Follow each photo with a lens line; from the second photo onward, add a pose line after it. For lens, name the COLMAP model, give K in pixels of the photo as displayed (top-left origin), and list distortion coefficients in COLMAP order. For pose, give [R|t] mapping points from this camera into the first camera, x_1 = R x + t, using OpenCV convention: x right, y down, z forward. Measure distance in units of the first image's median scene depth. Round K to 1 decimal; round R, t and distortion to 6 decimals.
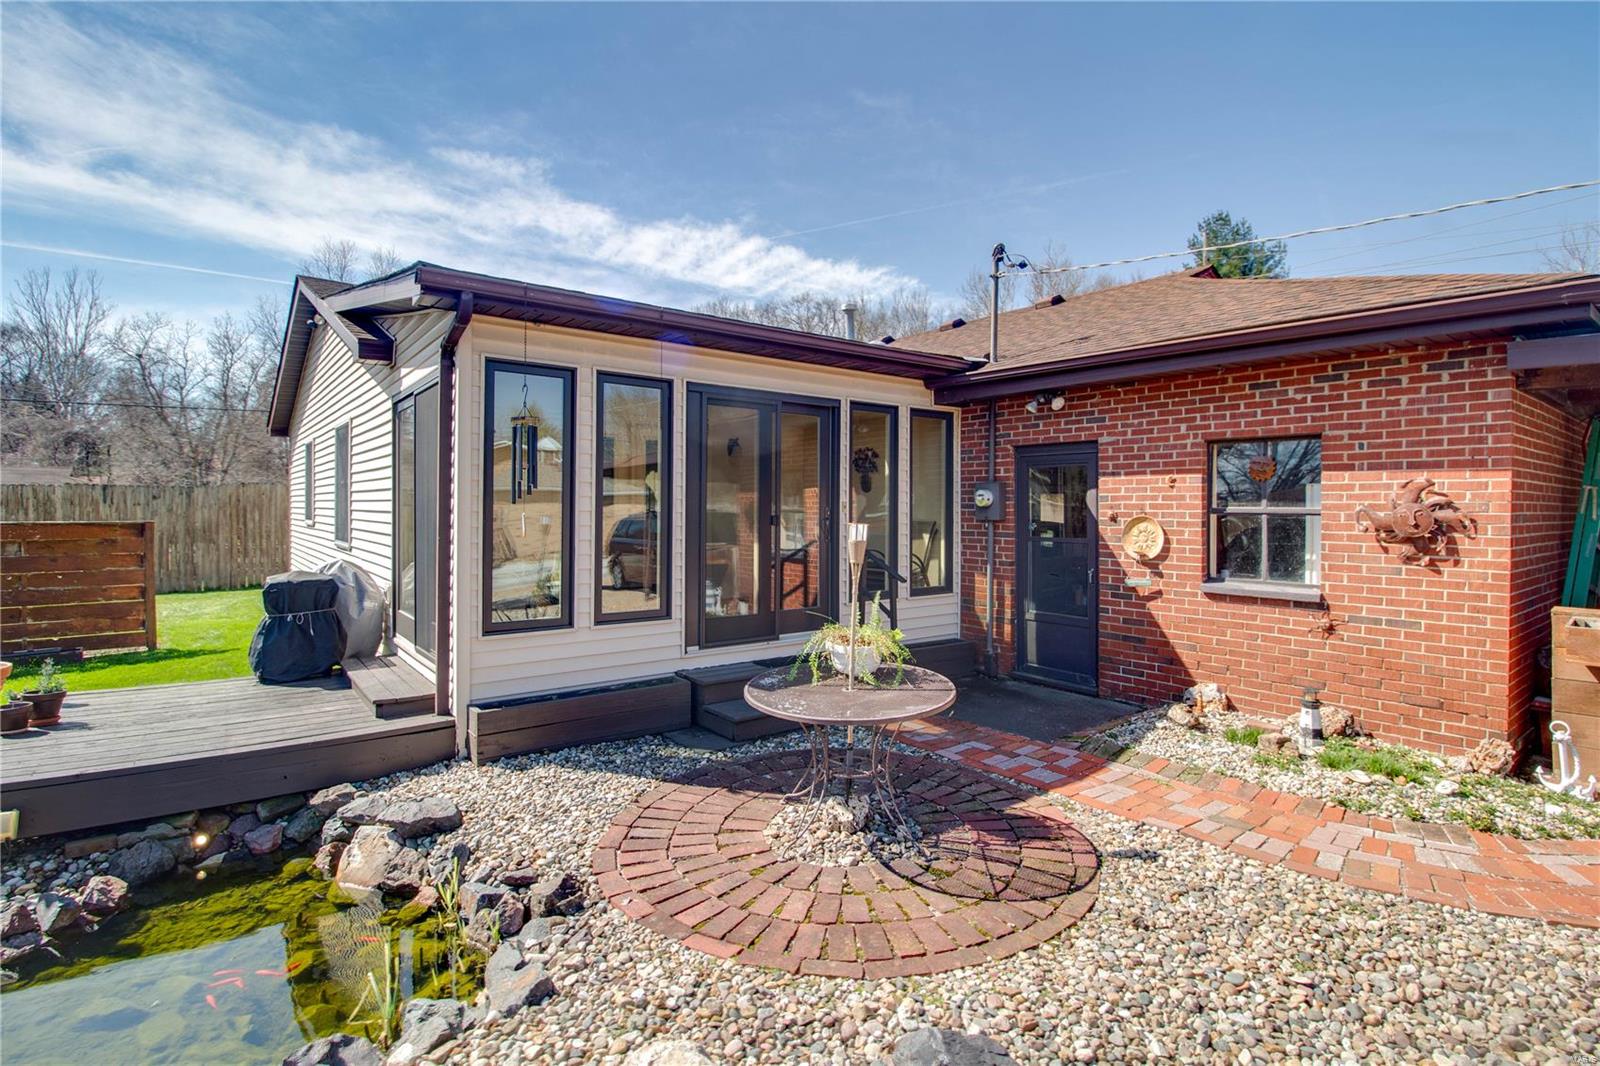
lens RADIAL K [[778.1, 0, 798.2], [0, 778.1, 507.6], [0, 0, 1]] dist [-0.009834, -0.001149]
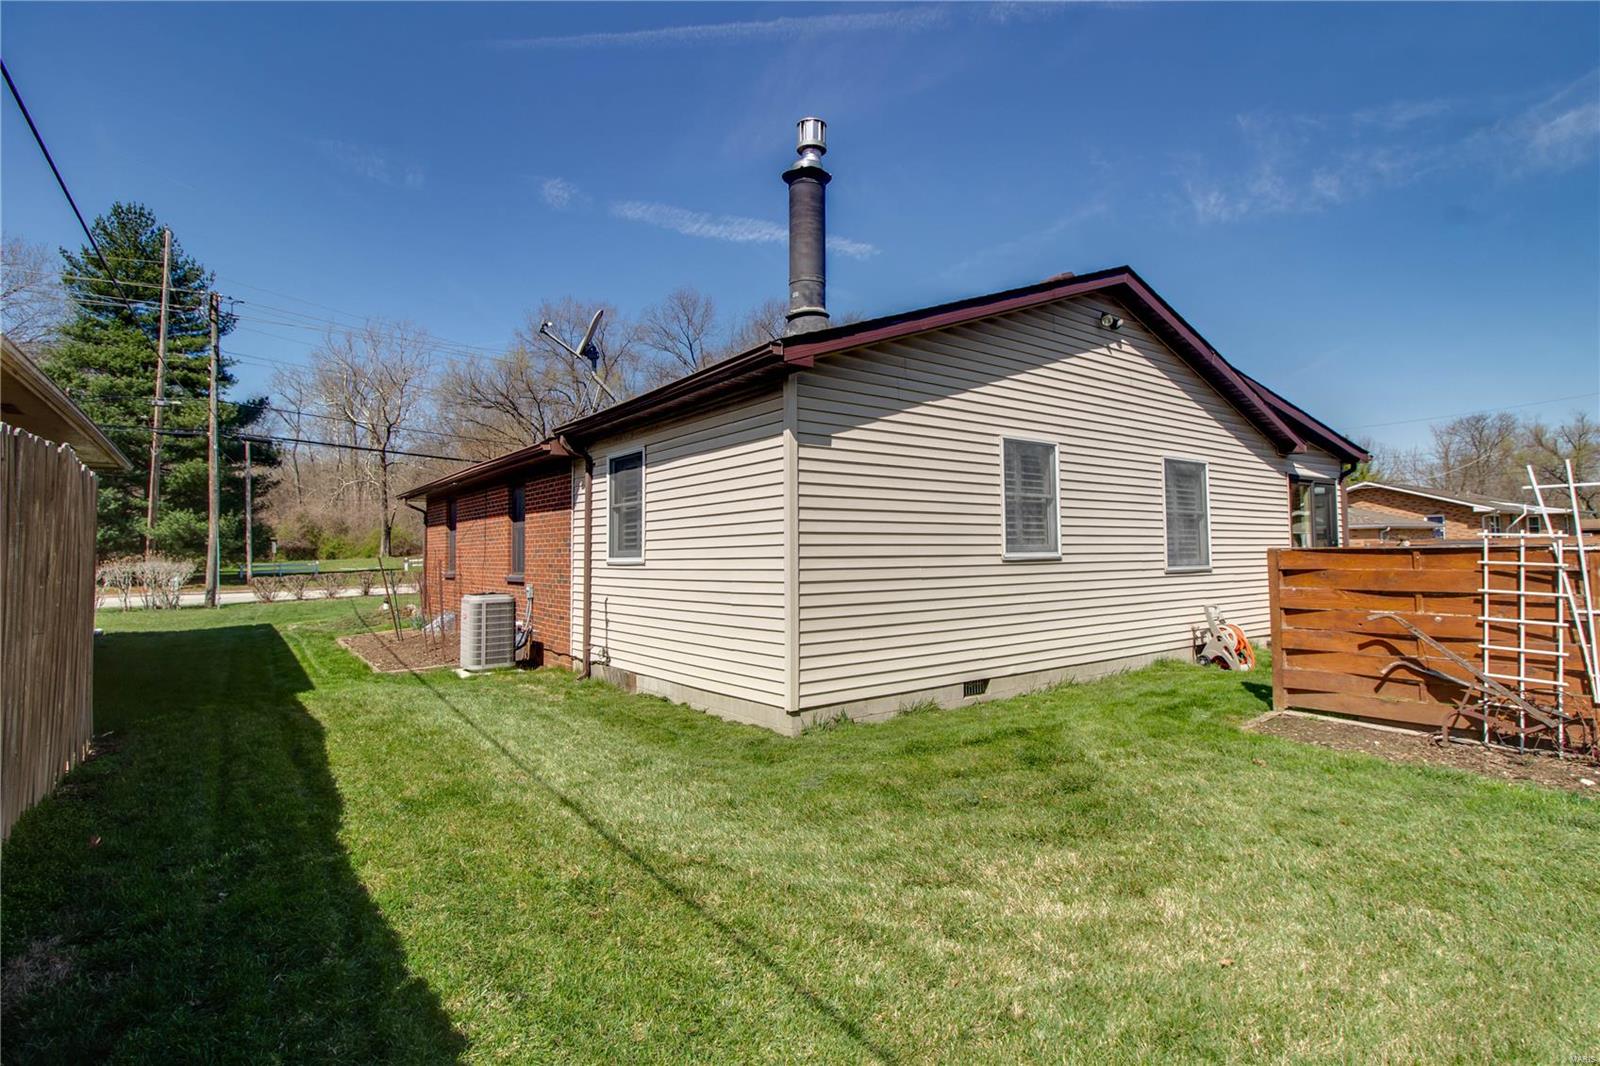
lens RADIAL K [[770.6, 0, 814.3], [0, 770.6, 510.3], [0, 0, 1]] dist [0.001904, -0.015029]
pose [[0.025247, 0.048268, 0.998515, -2.527500], [0.007261, 0.998798, -0.048466, 0.021178], [-0.999655, 0.008474, 0.024866, 2.238851]]
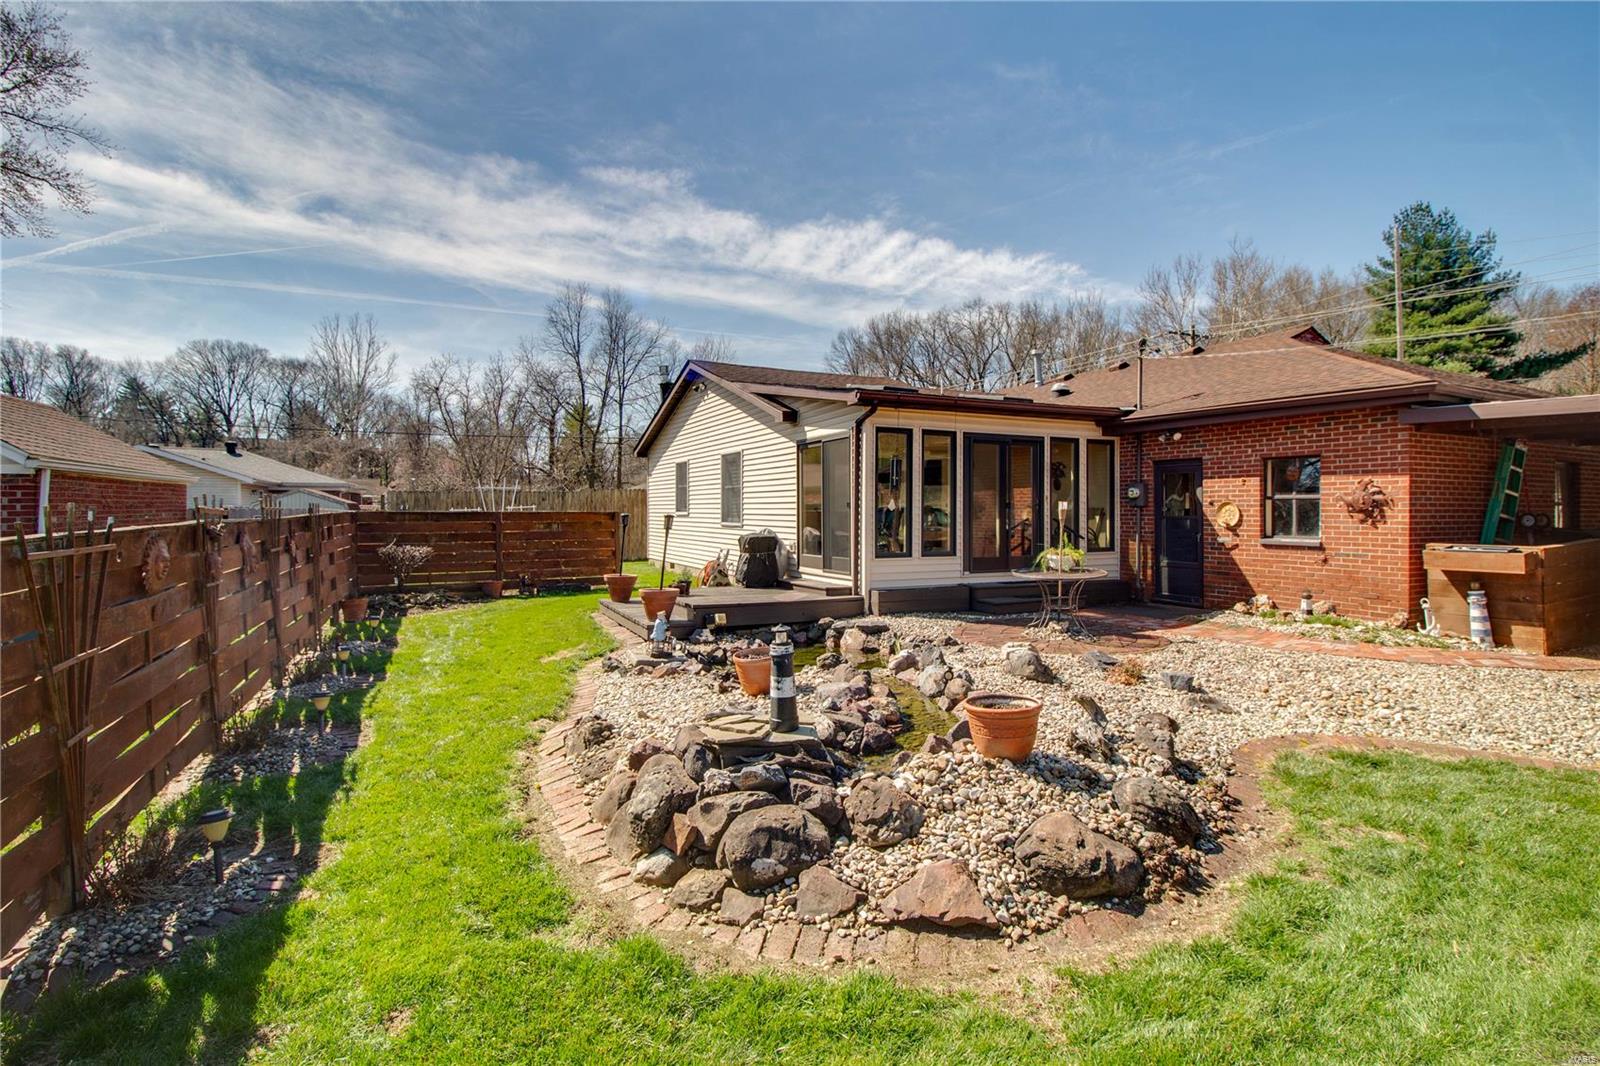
lens RADIAL K [[770.6, 0, 814.3], [0, 770.6, 510.3], [0, 0, 1]] dist [0.001904, -0.015029]
pose [[0.980683, -0.003721, -0.195567, -0.127675], [0.003605, 0.999993, -0.000947, 0.029290], [0.195570, 0.000224, 0.980690, -0.887130]]
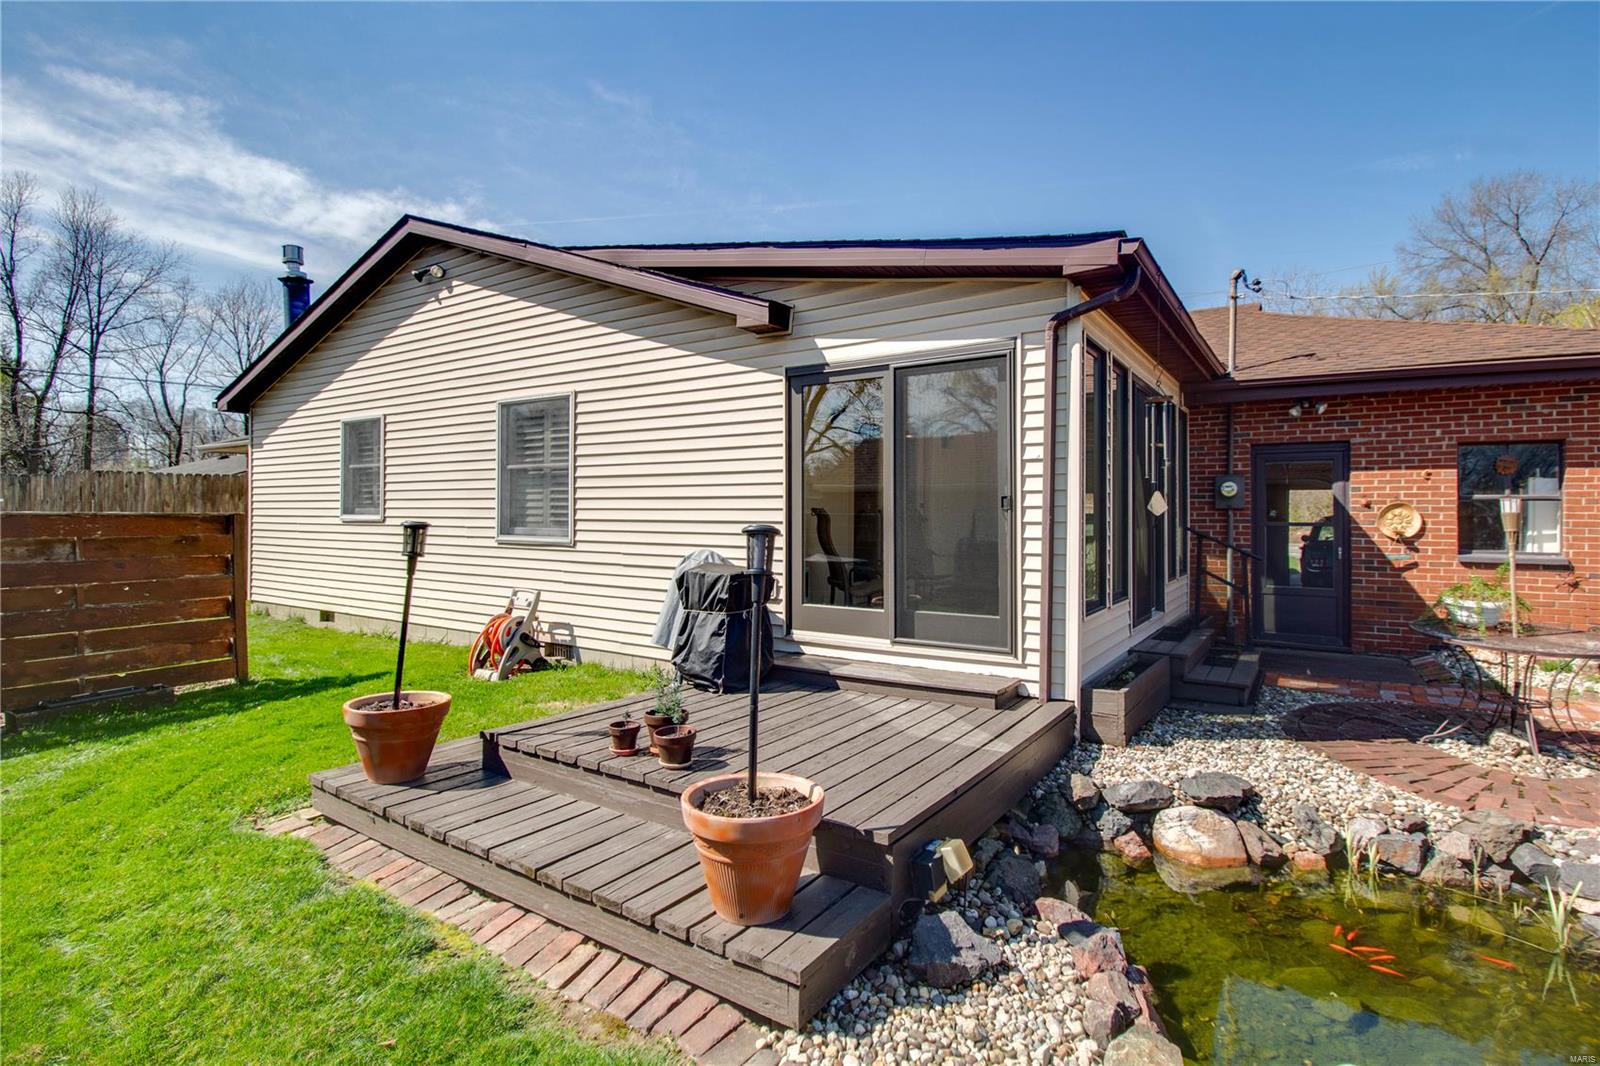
lens RADIAL K [[770.6, 0, 814.3], [0, 770.6, 510.3], [0, 0, 1]] dist [0.001904, -0.015029]
pose [[0.944503, 0.000881, 0.328503, -0.854386], [0.000202, 0.999995, -0.003263, 0.027162], [-0.328504, 0.003149, 0.944497, 0.157729]]
